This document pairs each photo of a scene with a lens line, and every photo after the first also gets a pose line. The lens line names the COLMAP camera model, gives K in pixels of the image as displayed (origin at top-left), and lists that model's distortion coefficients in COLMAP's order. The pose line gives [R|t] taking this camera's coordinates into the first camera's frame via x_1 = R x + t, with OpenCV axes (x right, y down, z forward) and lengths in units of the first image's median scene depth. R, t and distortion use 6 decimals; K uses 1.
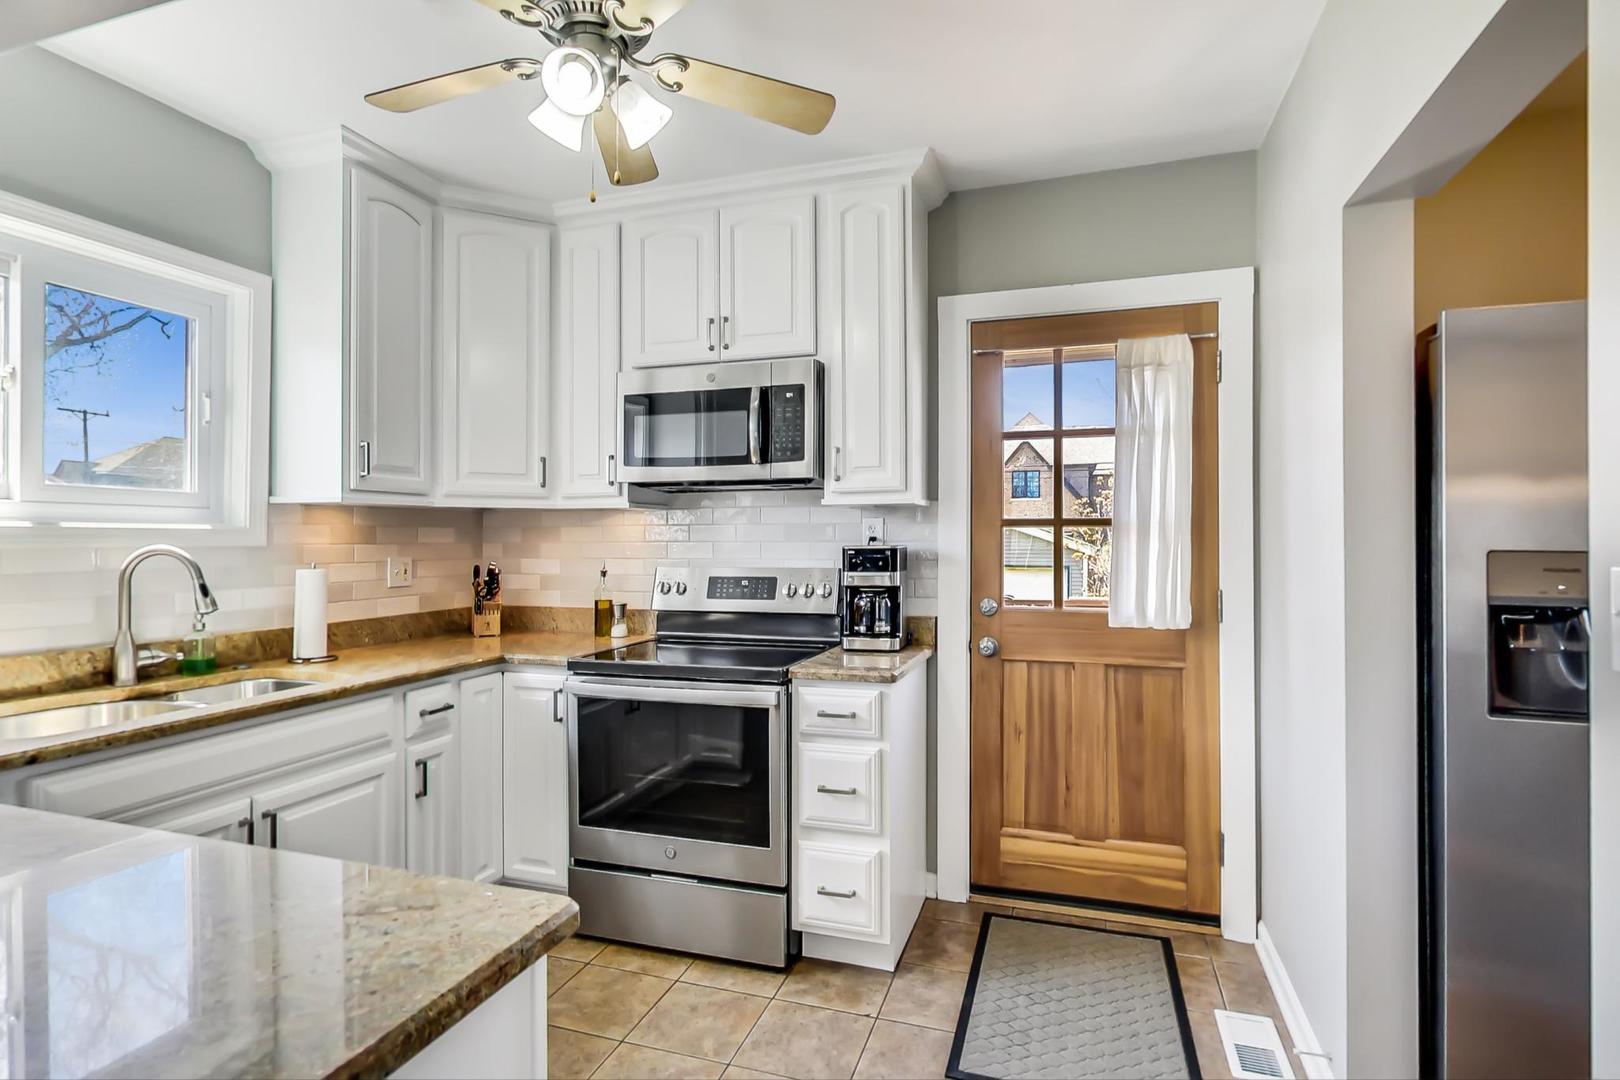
lens RADIAL K [[795.4, 0, 816.5], [0, 795.4, 541.4], [0, 0, 1]] dist [0.023110, -0.000442]
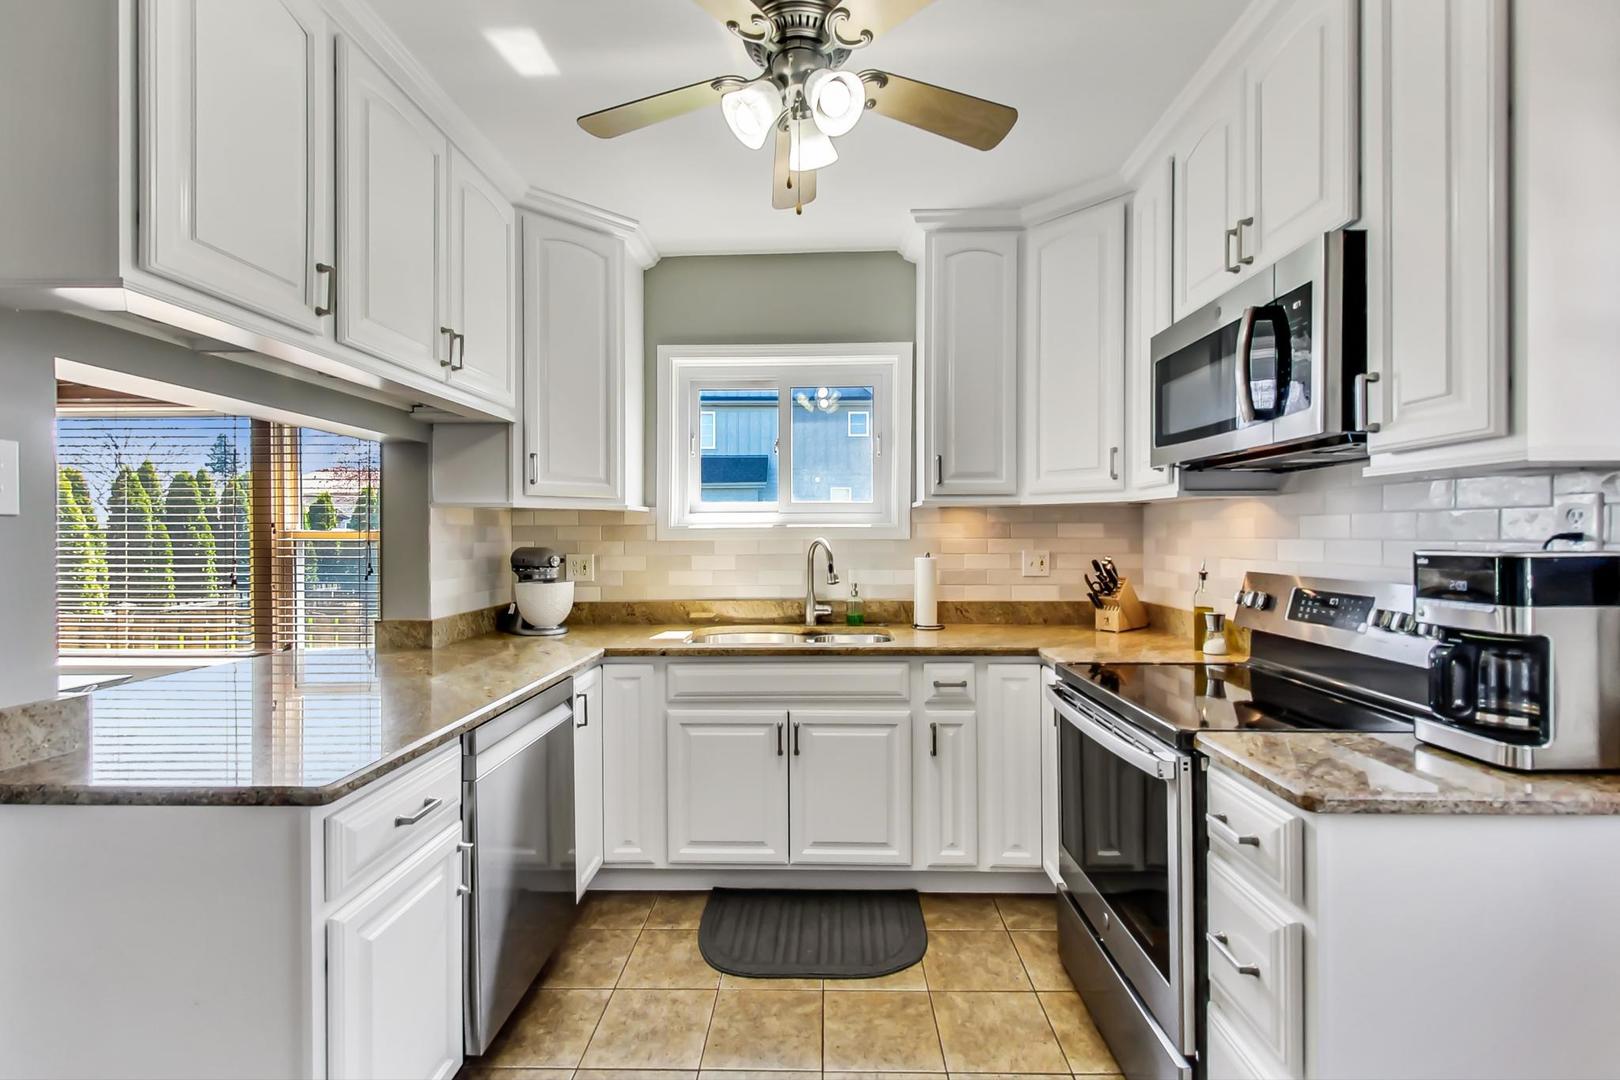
lens RADIAL K [[695.9, 0, 809.8], [0, 695.9, 535.8], [0, 0, 1]] dist [0.006300, -0.000142]
pose [[0.293837, 0.004061, -0.955847, 0.376898], [0.001398, 0.999988, 0.004678, -0.006317], [0.955855, -0.002710, 0.293828, 0.470556]]
